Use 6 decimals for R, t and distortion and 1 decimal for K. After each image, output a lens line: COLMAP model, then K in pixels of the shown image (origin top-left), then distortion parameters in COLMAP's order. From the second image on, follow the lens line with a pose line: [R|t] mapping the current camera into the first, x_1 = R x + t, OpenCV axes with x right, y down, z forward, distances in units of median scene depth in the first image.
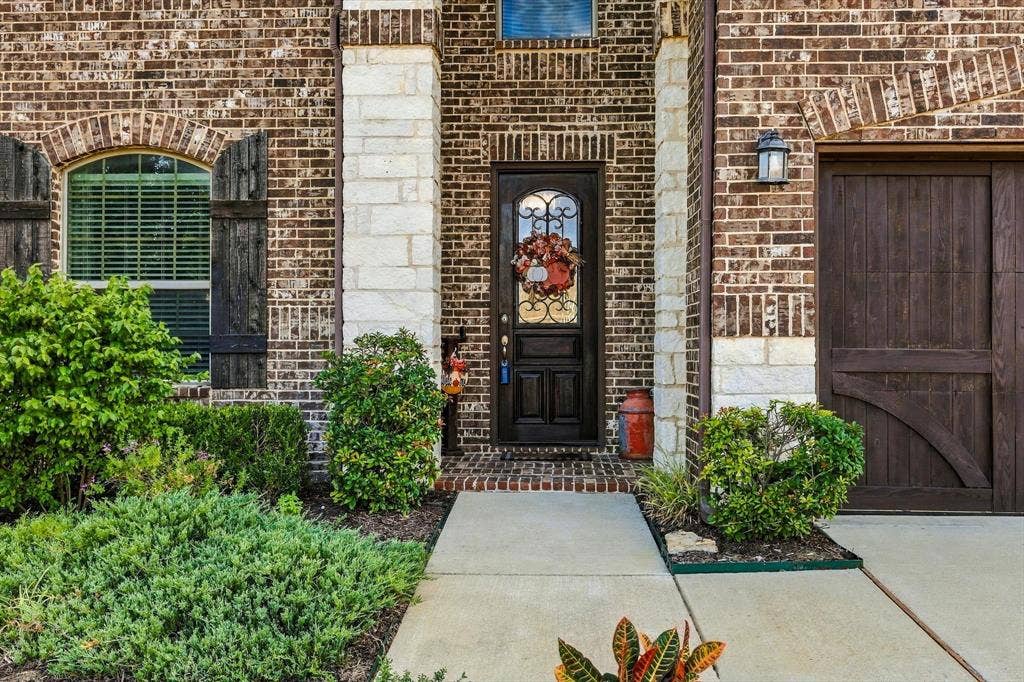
lens RADIAL K [[860.7, 0, 512.4], [0, 860.7, 335.6], [0, 0, 1]] dist [0.005698, 0.011565]
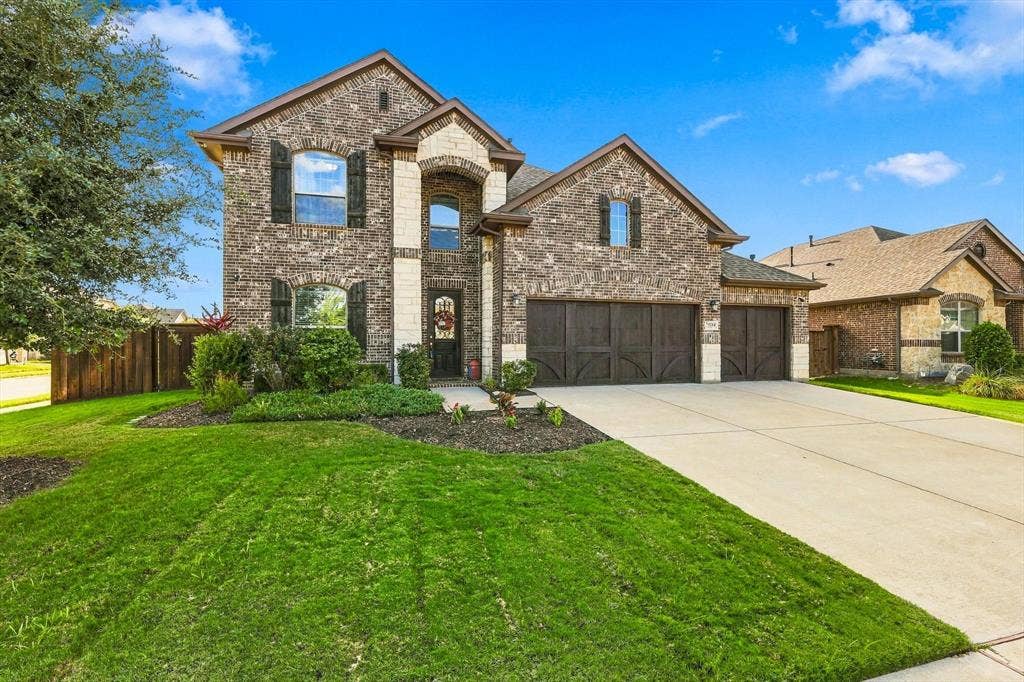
lens RADIAL K [[325.8, 0, 512.0], [0, 325.8, 341.0], [0, 0, 1]] dist [-0.000492, 0.000018]
pose [[0.953640, 0.001190, 0.300947, -0.131226], [-0.001078, 0.999999, -0.000538, -0.008371], [-0.300947, 0.000189, 0.953641, -0.337118]]
